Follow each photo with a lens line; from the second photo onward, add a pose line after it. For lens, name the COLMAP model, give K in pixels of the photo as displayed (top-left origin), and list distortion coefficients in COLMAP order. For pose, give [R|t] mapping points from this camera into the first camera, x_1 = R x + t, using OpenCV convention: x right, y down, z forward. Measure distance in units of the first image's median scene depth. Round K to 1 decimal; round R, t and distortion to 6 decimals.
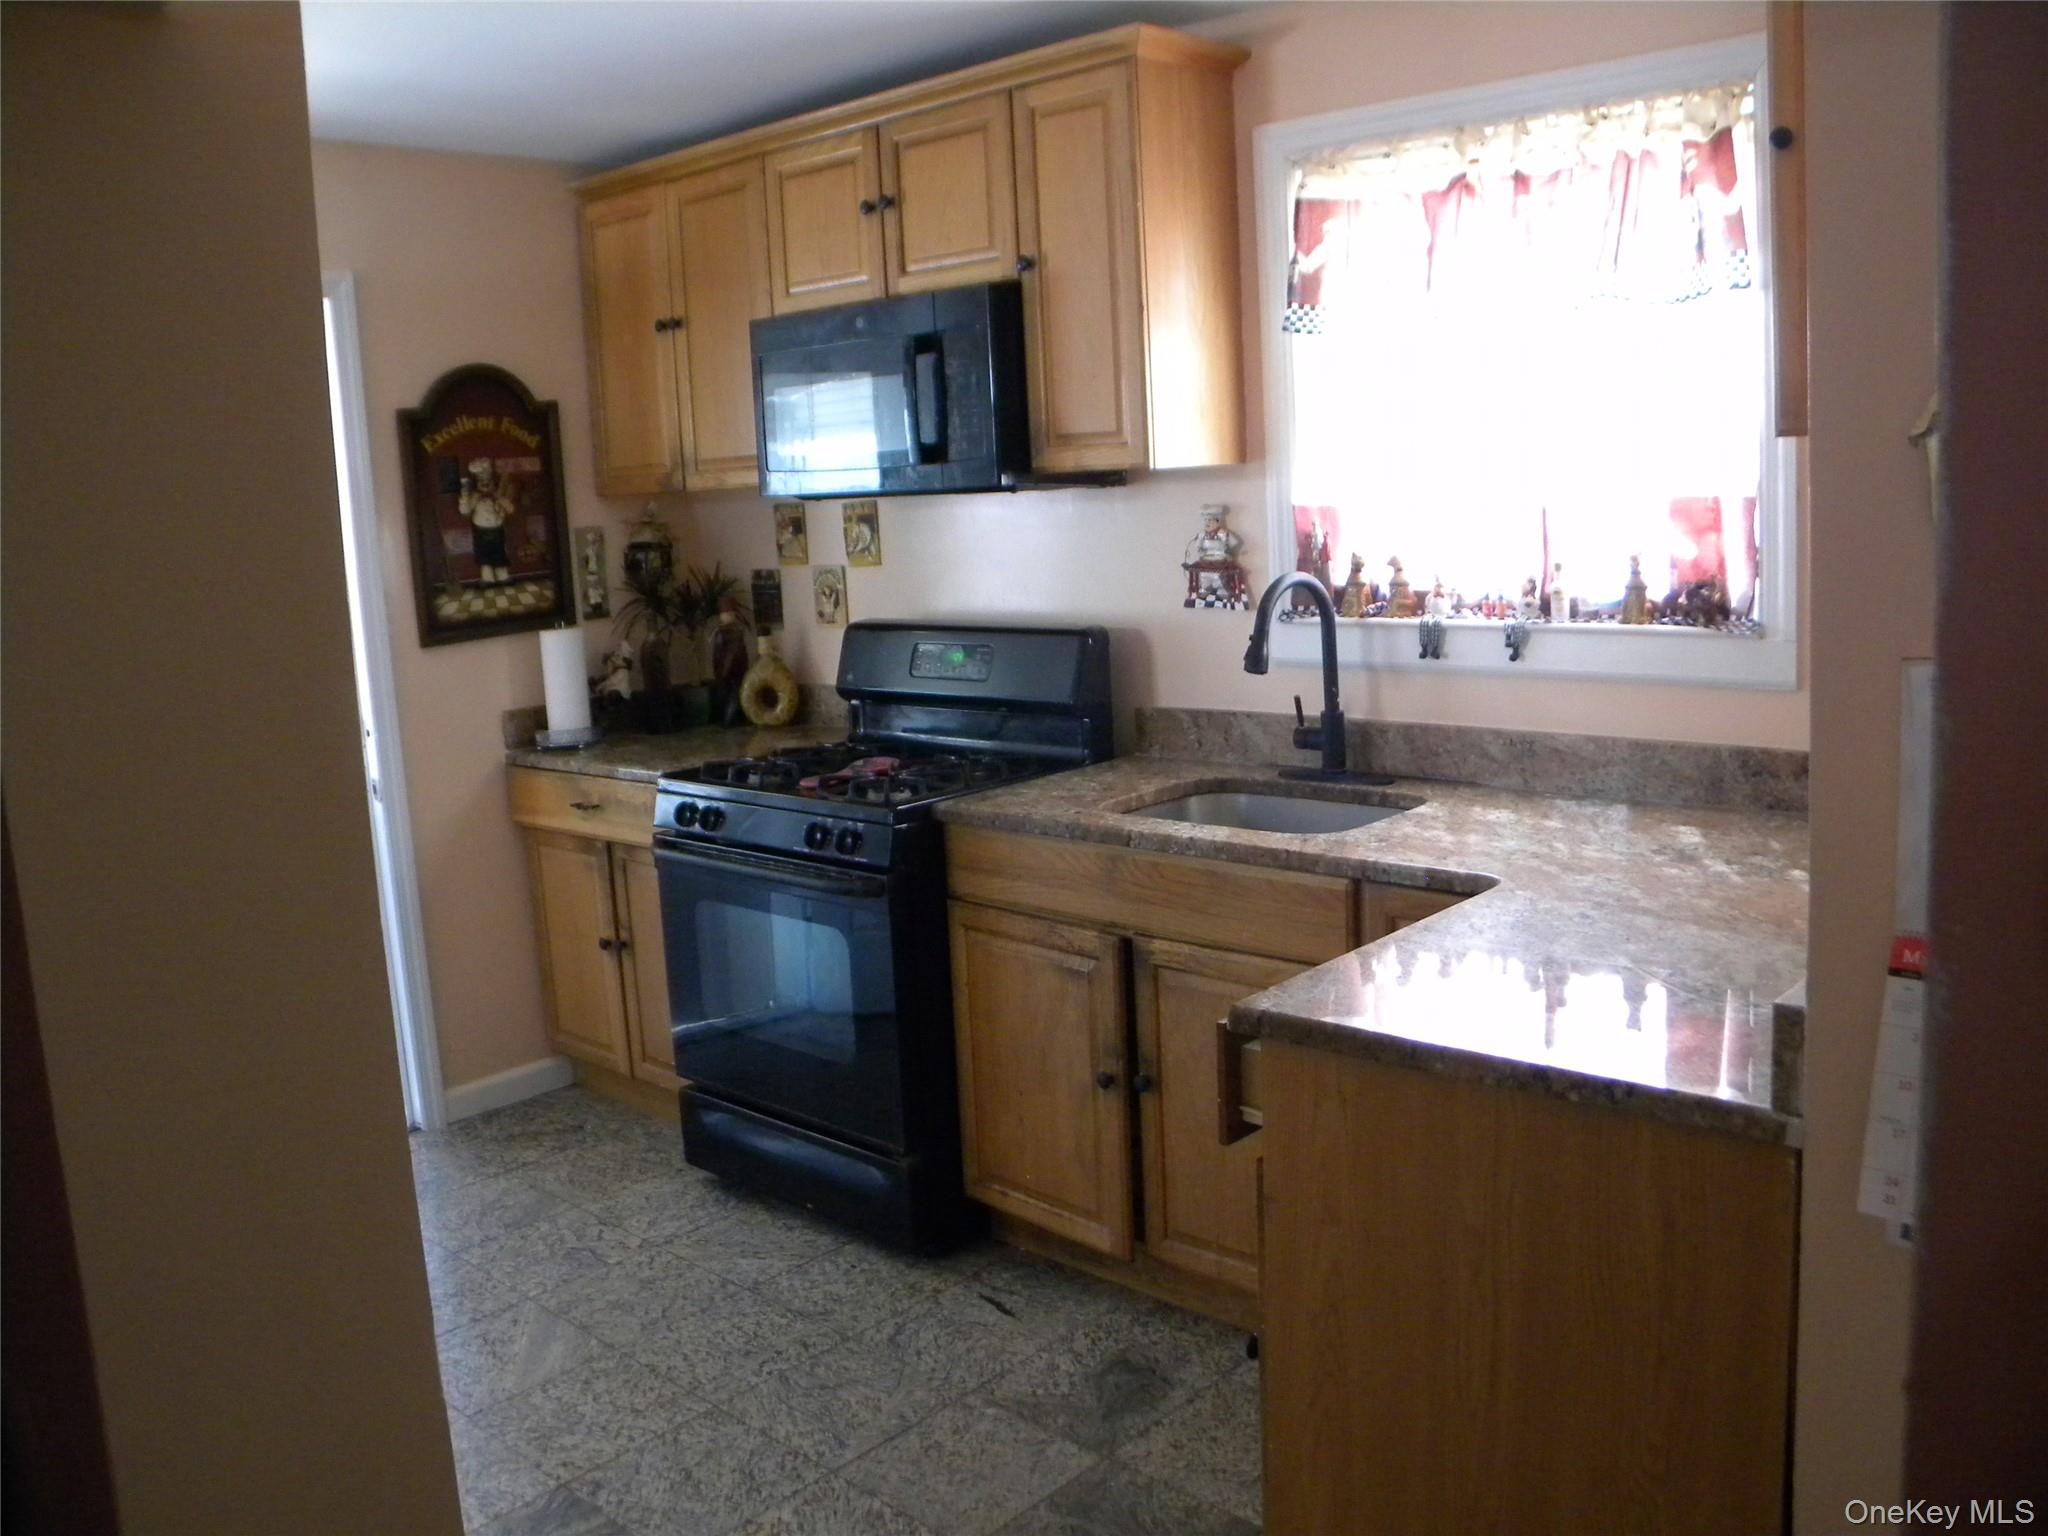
lens RADIAL K [[1731.8, 0, 1019.5], [0, 1731.8, 714.4], [0, 0, 1]] dist [-0.220480, 0.218891]
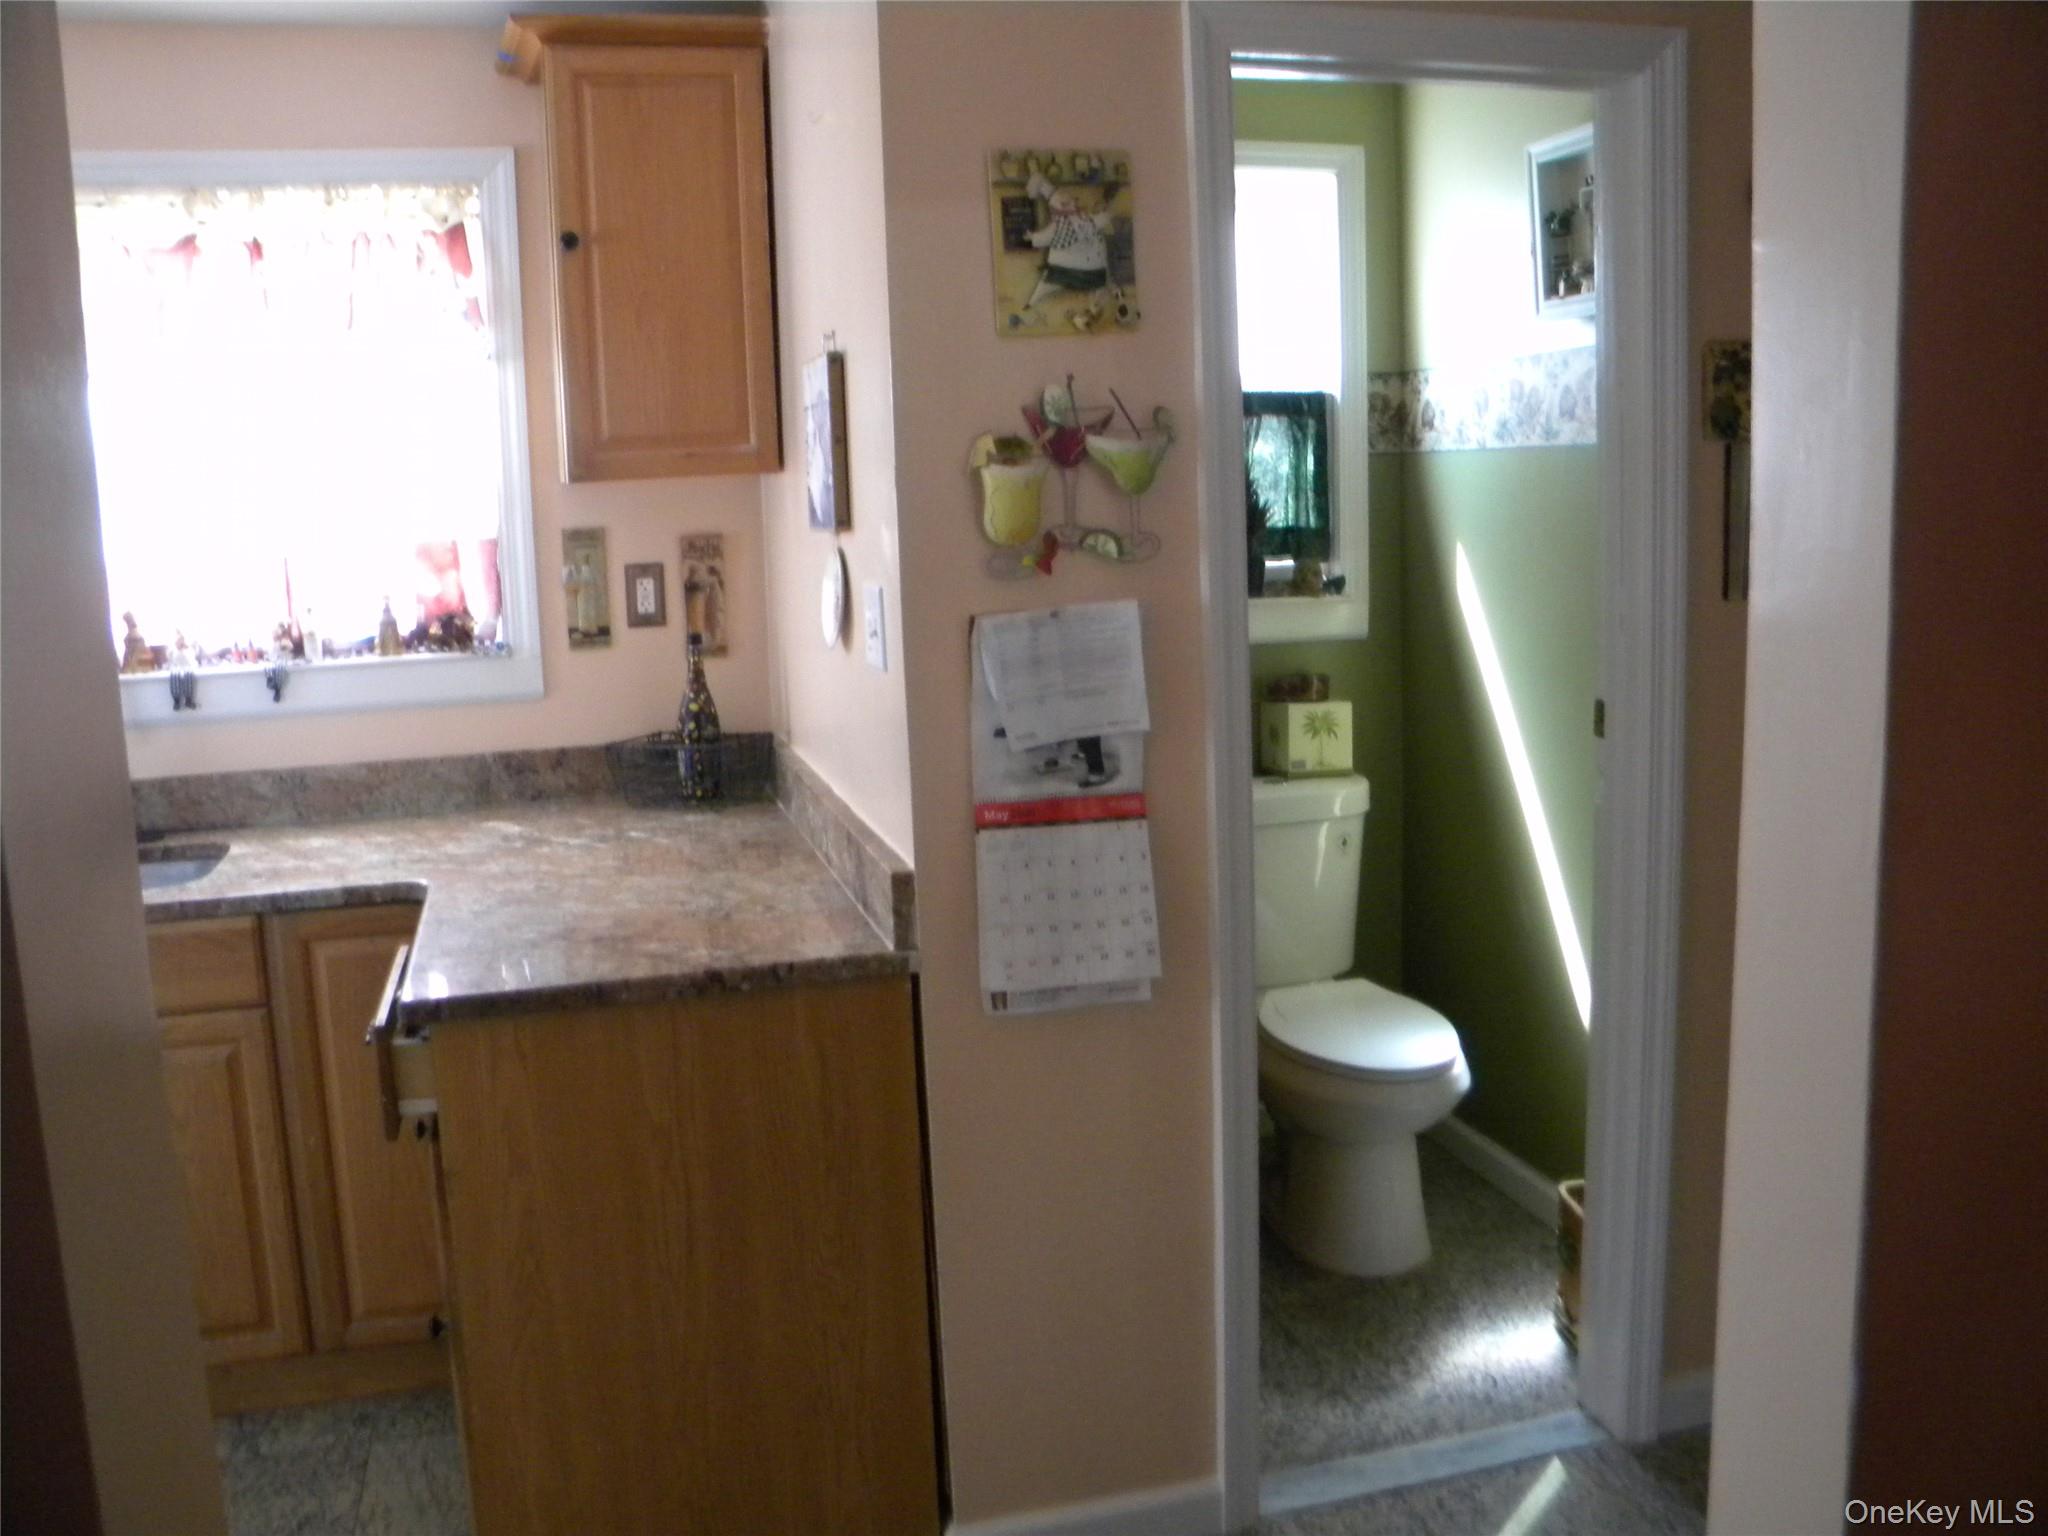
lens RADIAL K [[1731.8, 0, 1019.5], [0, 1731.8, 714.4], [0, 0, 1]] dist [-0.220480, 0.218891]
pose [[0.523558, -0.089929, 0.847231, -0.360203], [0.129385, 0.991273, 0.025262, 0.010099], [-0.842109, 0.096393, 0.530624, 0.067200]]
